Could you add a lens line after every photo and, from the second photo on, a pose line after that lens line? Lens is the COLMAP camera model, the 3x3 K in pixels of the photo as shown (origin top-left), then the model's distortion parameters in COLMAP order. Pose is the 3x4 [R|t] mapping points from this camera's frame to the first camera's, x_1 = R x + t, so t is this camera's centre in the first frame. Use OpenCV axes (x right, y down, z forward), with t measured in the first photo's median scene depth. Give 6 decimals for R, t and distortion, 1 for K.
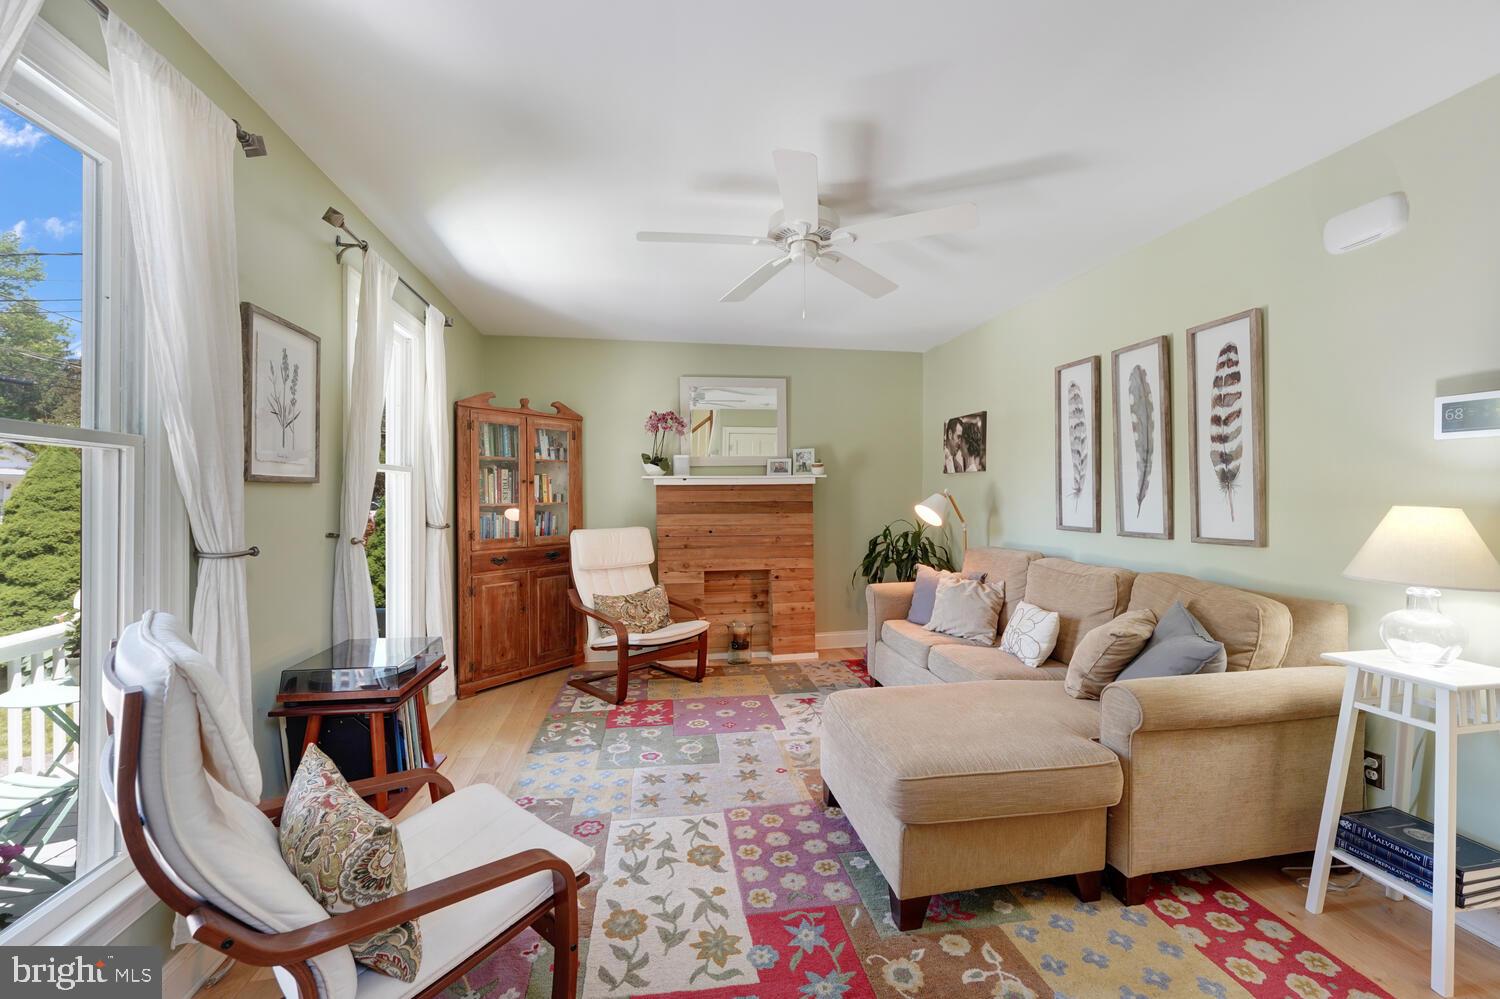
lens RADIAL K [[618.1, 0, 765.8], [0, 618.1, 499.8], [0, 0, 1]] dist [-0.007956, -0.000274]
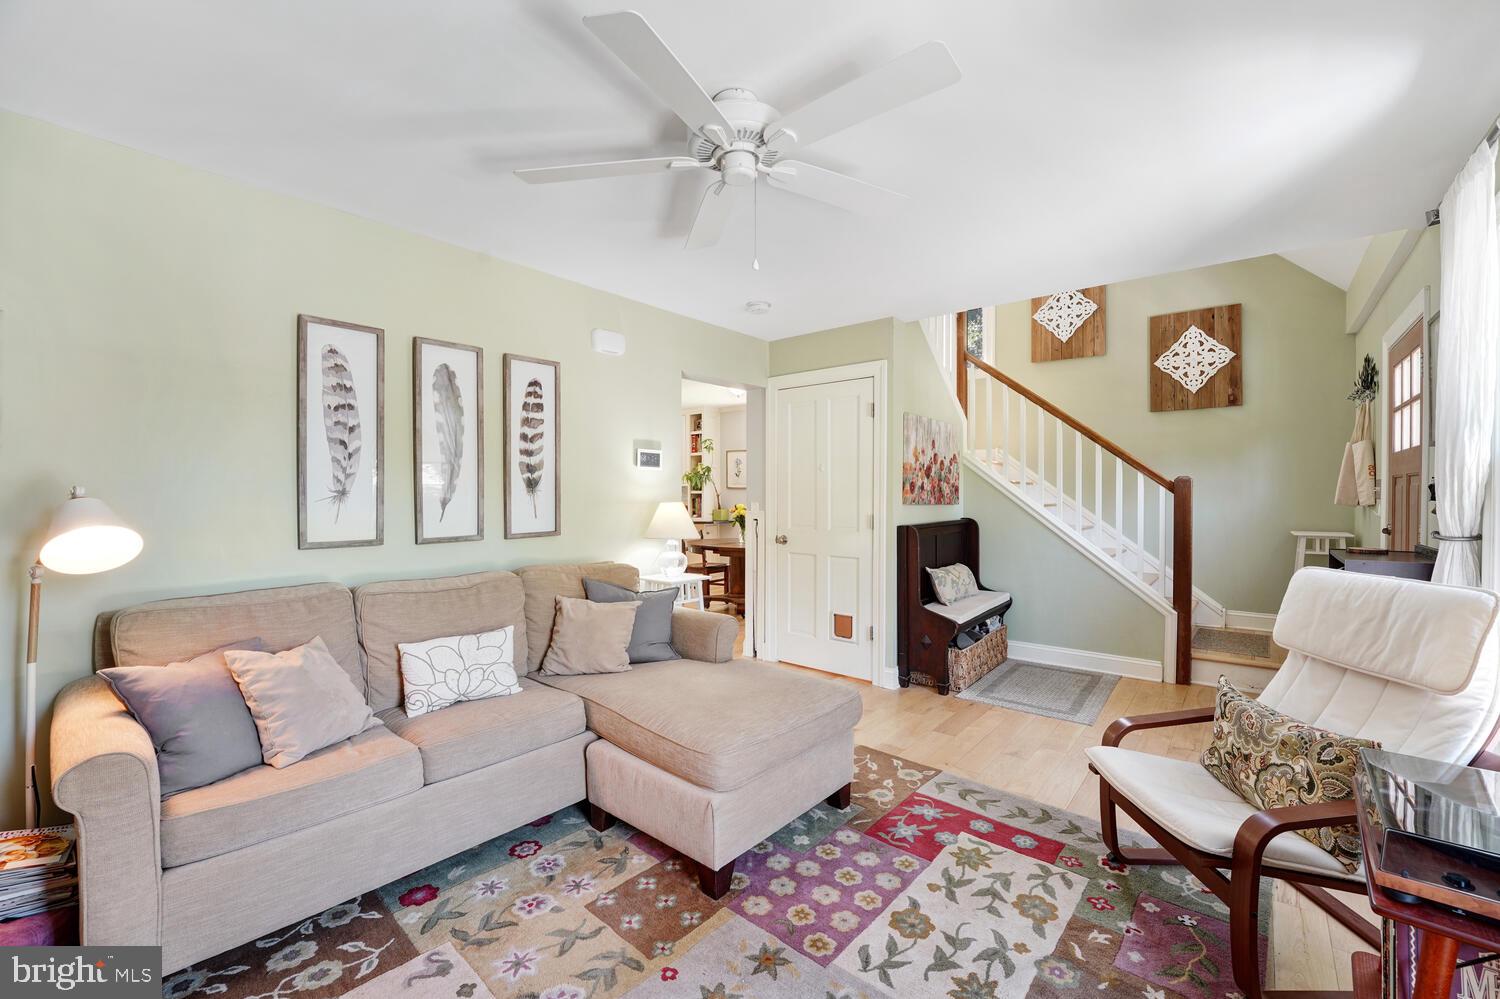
lens RADIAL K [[623.3, 0, 756.0], [0, 623.3, 494.1], [0, 0, 1]] dist [-0.012855, -0.000075]
pose [[-0.629042, 0.001490, 0.777370, -0.391542], [0.009173, 0.999943, 0.005507, -0.013655], [-0.777317, 0.010595, -0.629020, 1.059785]]
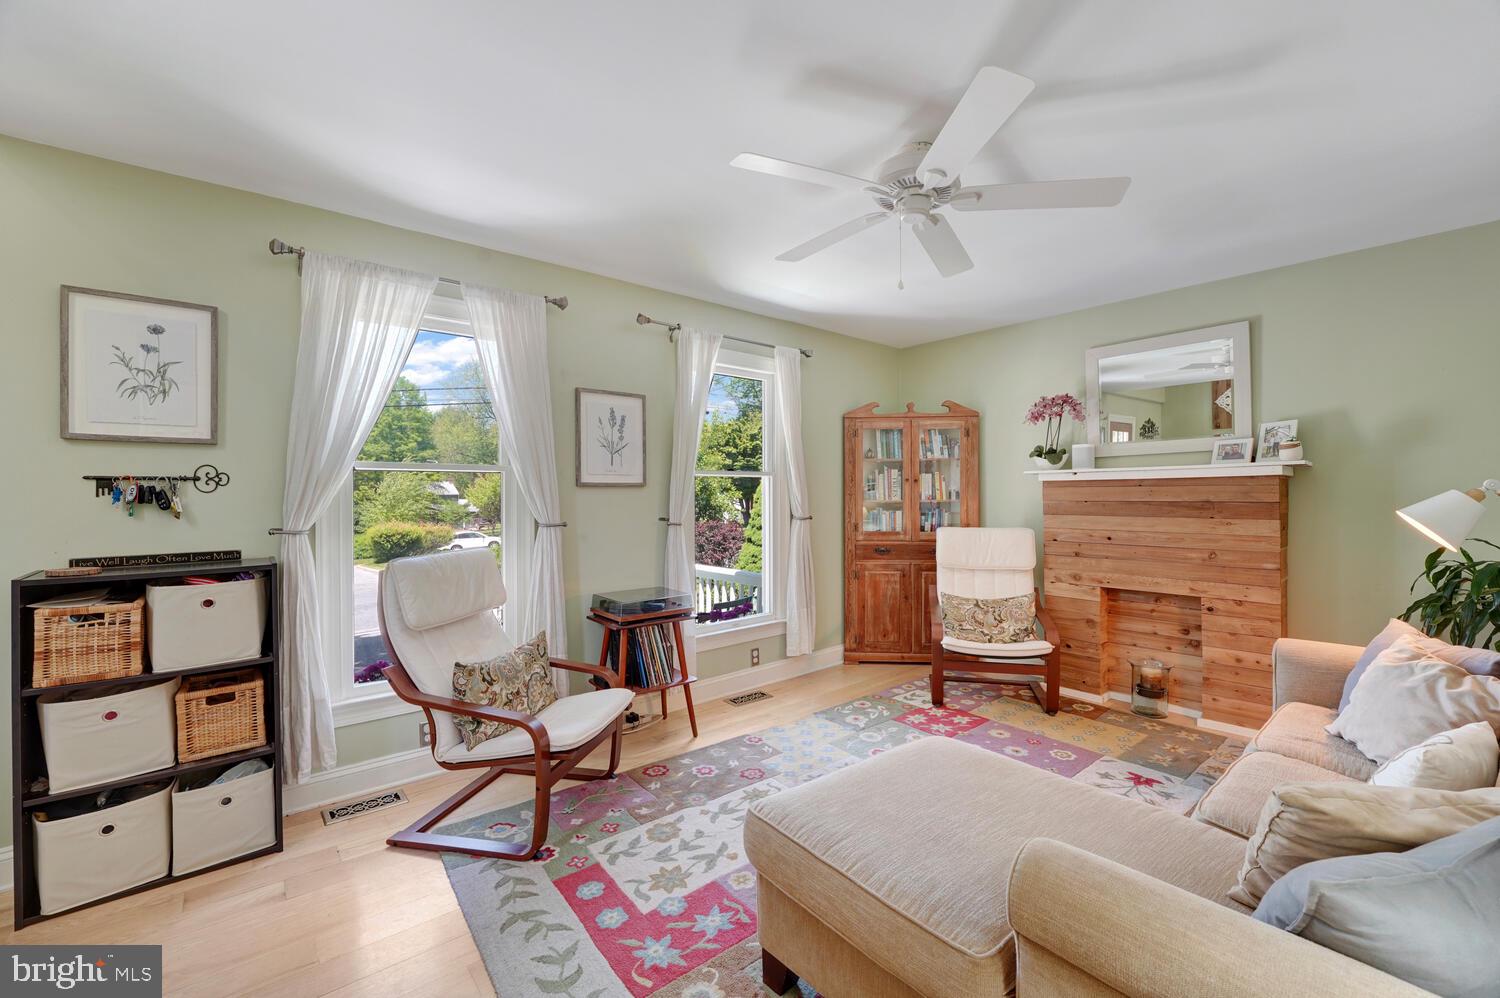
lens RADIAL K [[623.3, 0, 756.0], [0, 623.3, 493.6], [0, 0, 1]] dist [-0.012855, -0.000075]
pose [[0.491860, 0.000864, -0.870674, 0.511879], [-0.004532, 0.999988, -0.001568, -0.003827], [0.870662, 0.004718, 0.491858, 0.279127]]
